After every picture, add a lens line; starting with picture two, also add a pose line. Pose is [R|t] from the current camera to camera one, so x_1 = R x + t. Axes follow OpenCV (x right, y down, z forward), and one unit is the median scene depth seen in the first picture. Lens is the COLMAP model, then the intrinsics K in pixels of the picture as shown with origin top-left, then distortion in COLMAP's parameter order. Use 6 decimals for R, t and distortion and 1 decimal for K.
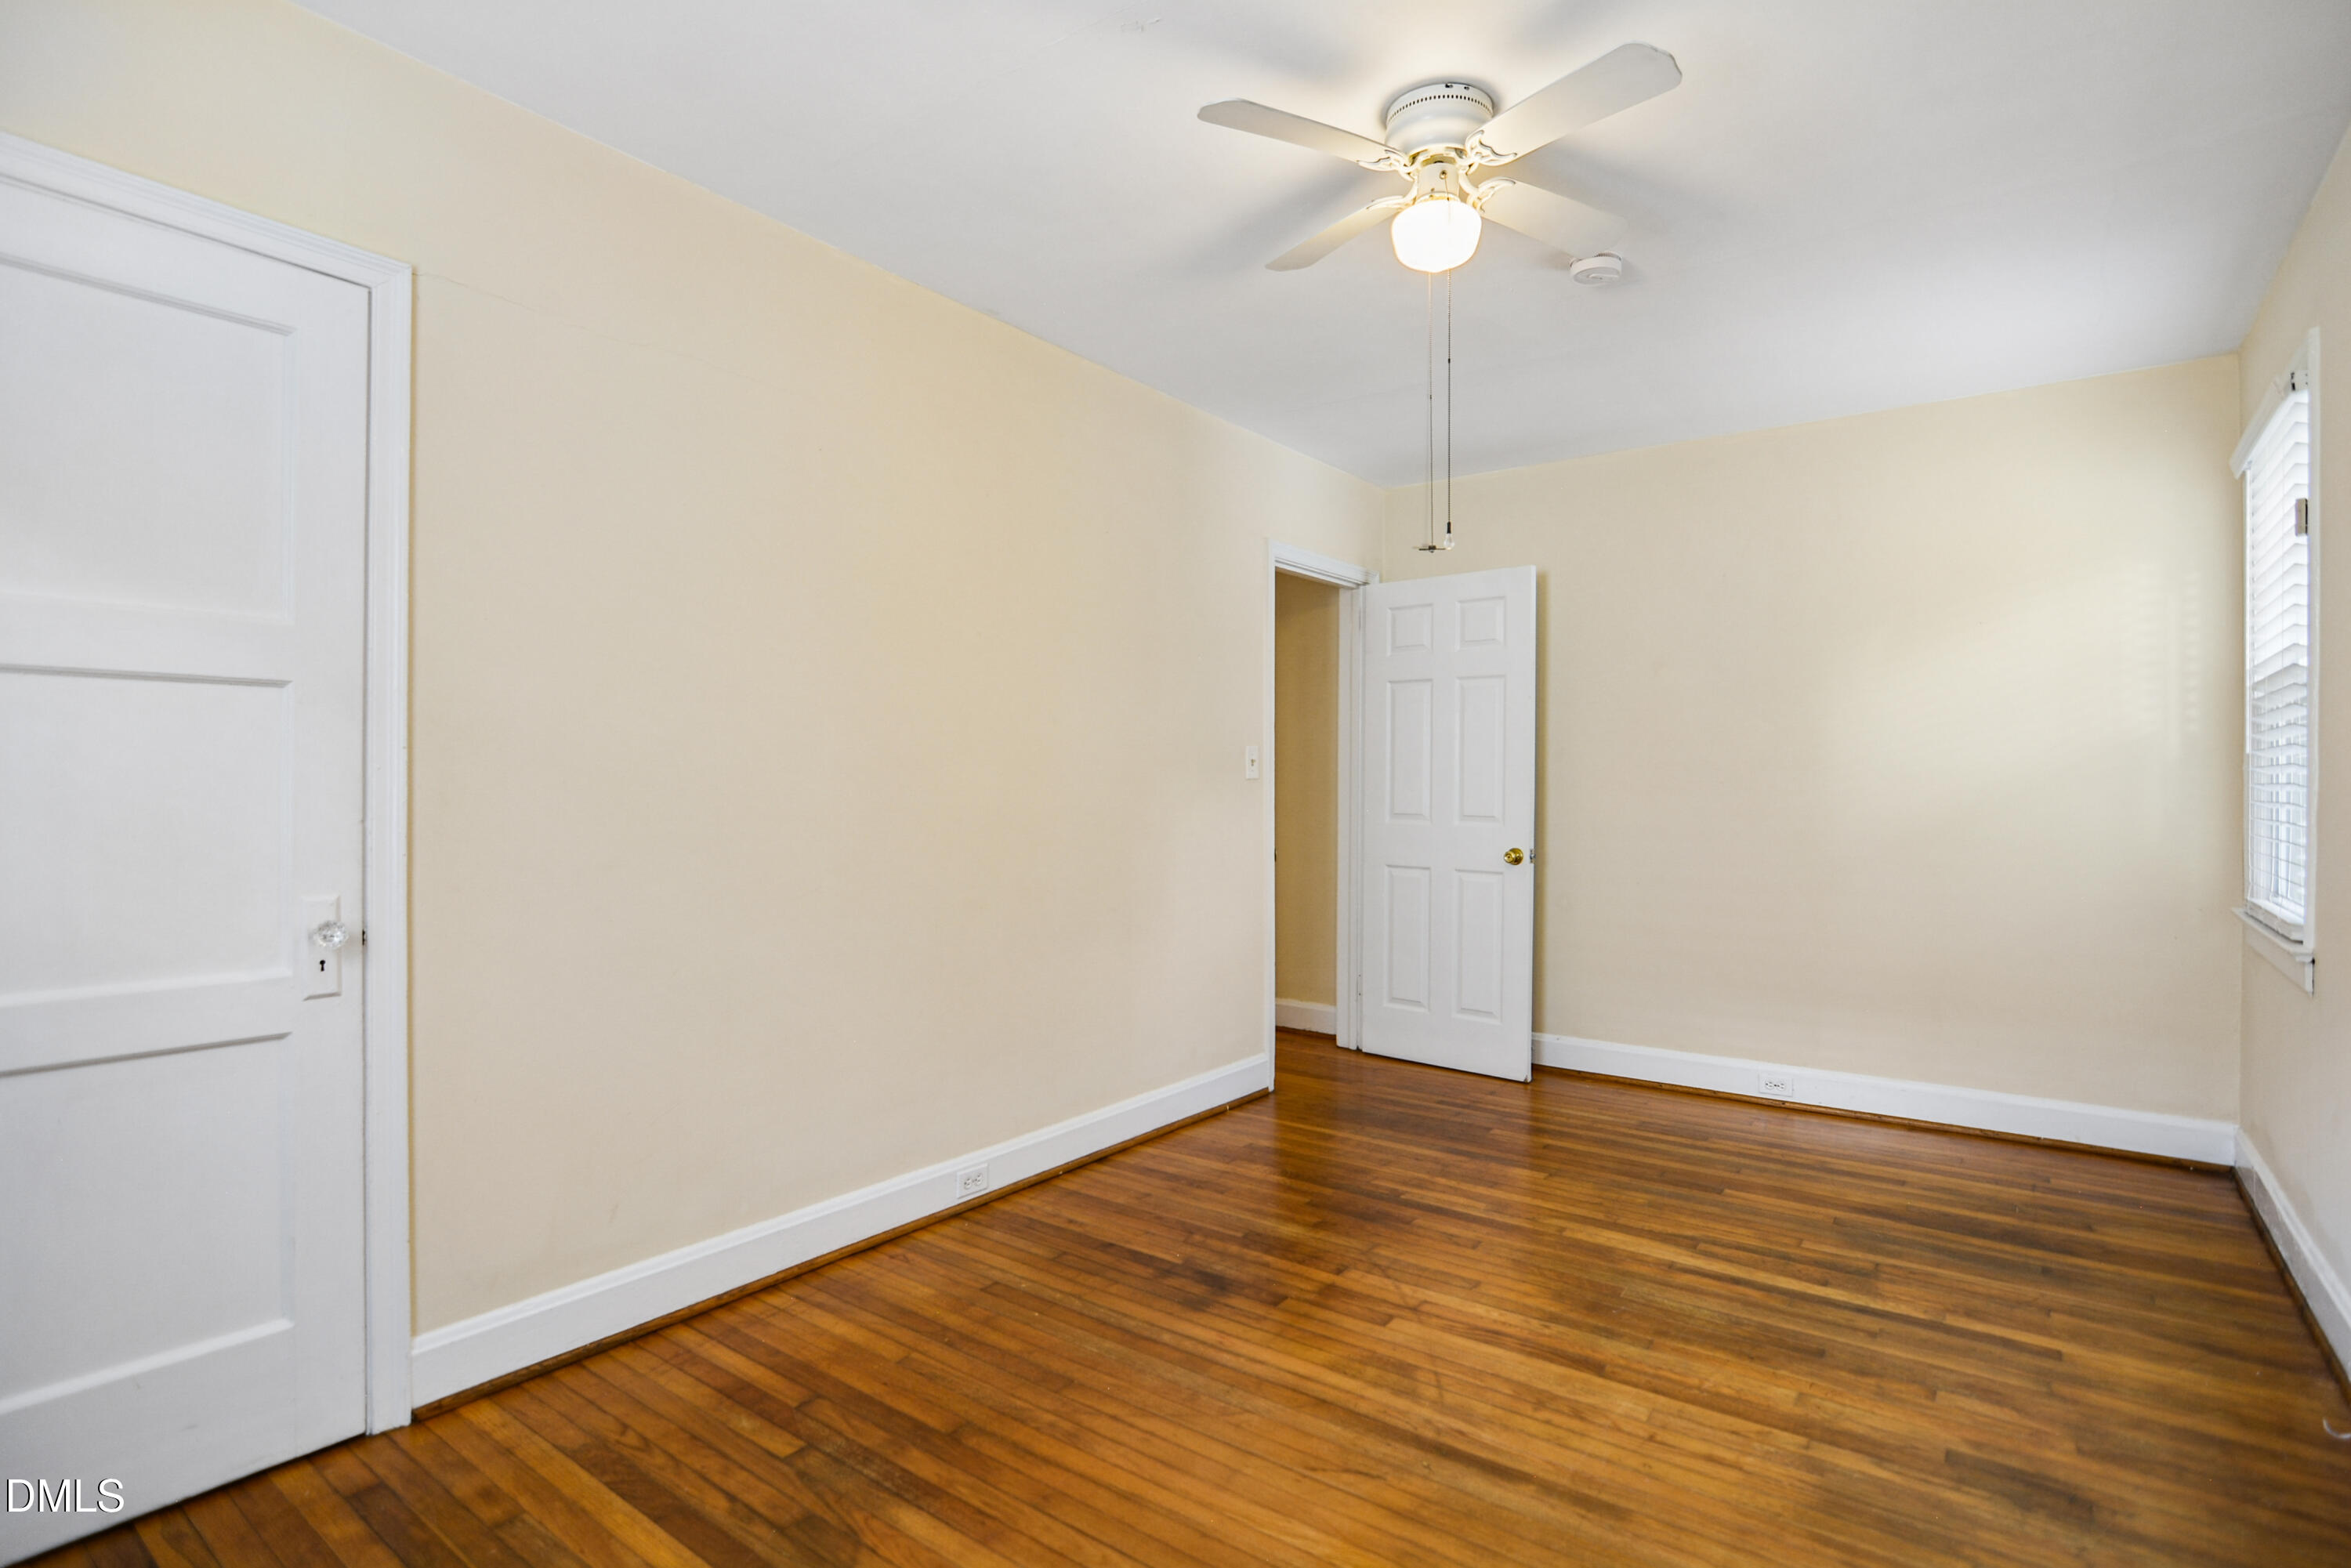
lens RADIAL K [[1168.7, 0, 1160.3], [0, 1168.7, 790.4], [0, 0, 1]] dist [-0.038489, 0.008516]
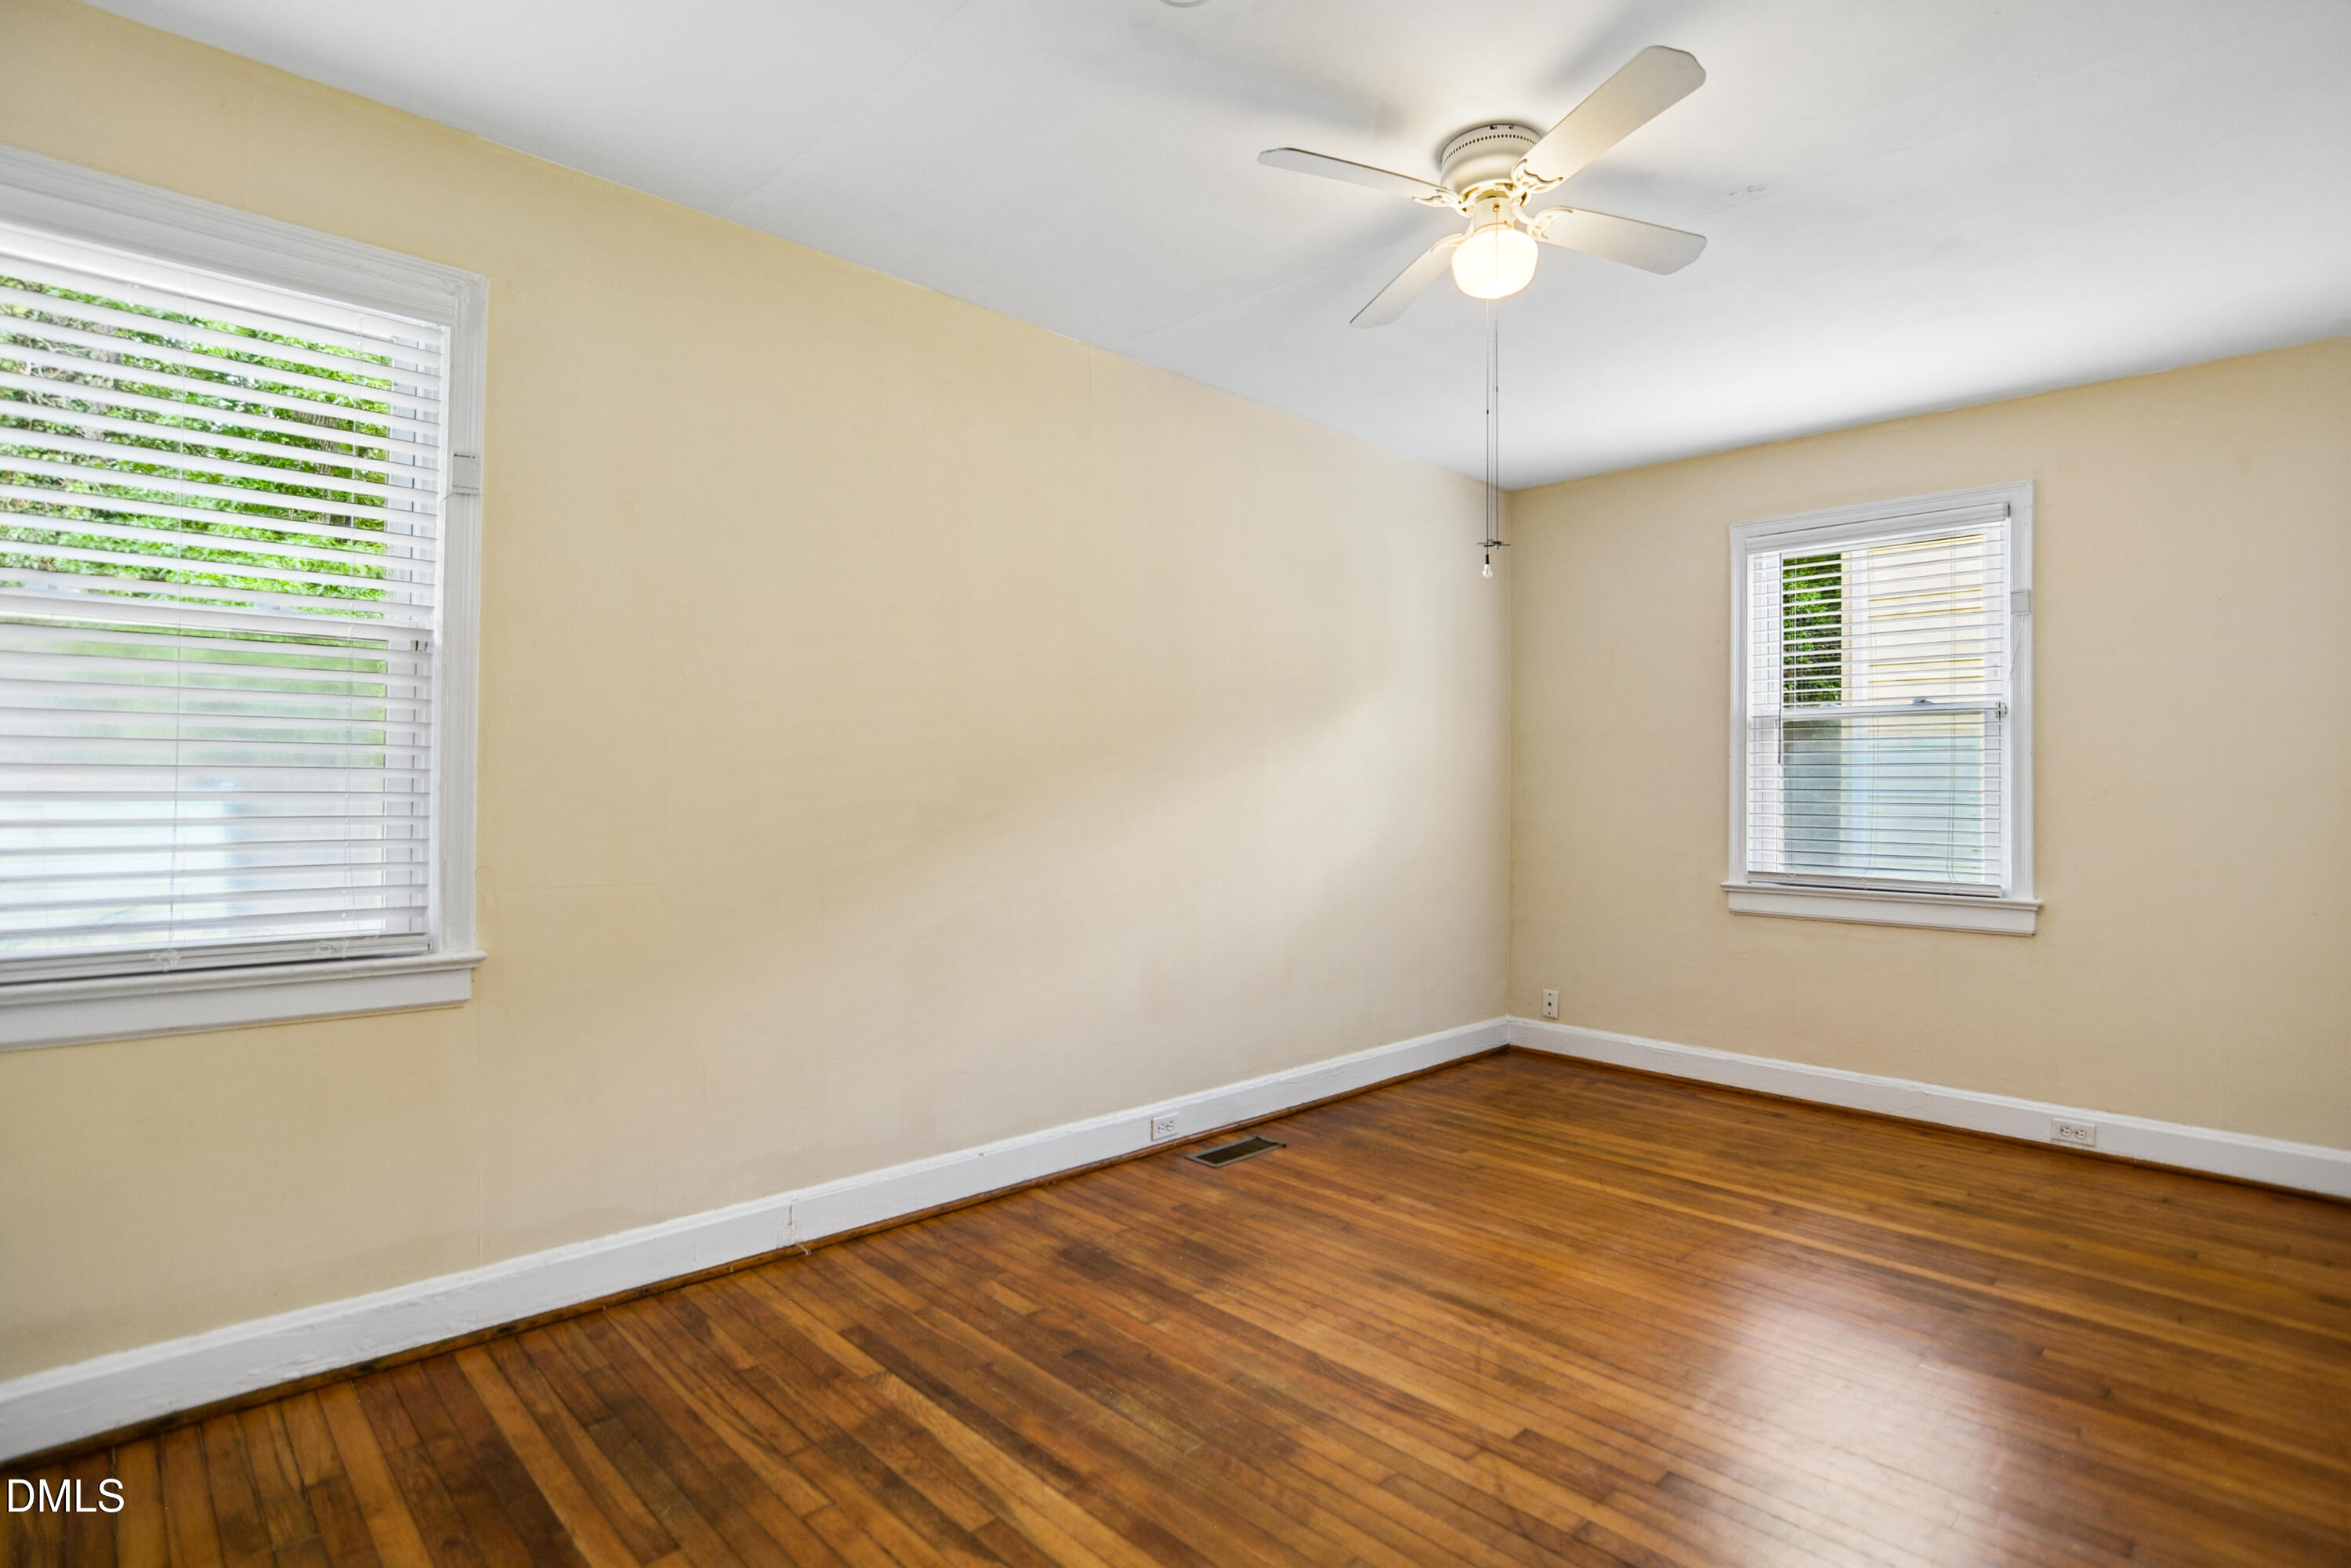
lens RADIAL K [[1168.7, 0, 1160.3], [0, 1168.7, 790.4], [0, 0, 1]] dist [-0.038489, 0.008516]
pose [[-0.986563, -0.009614, 0.163098, 0.328220], [-0.009170, 0.999952, 0.003477, -0.001594], [-0.163124, 0.001935, -0.986604, 1.897100]]
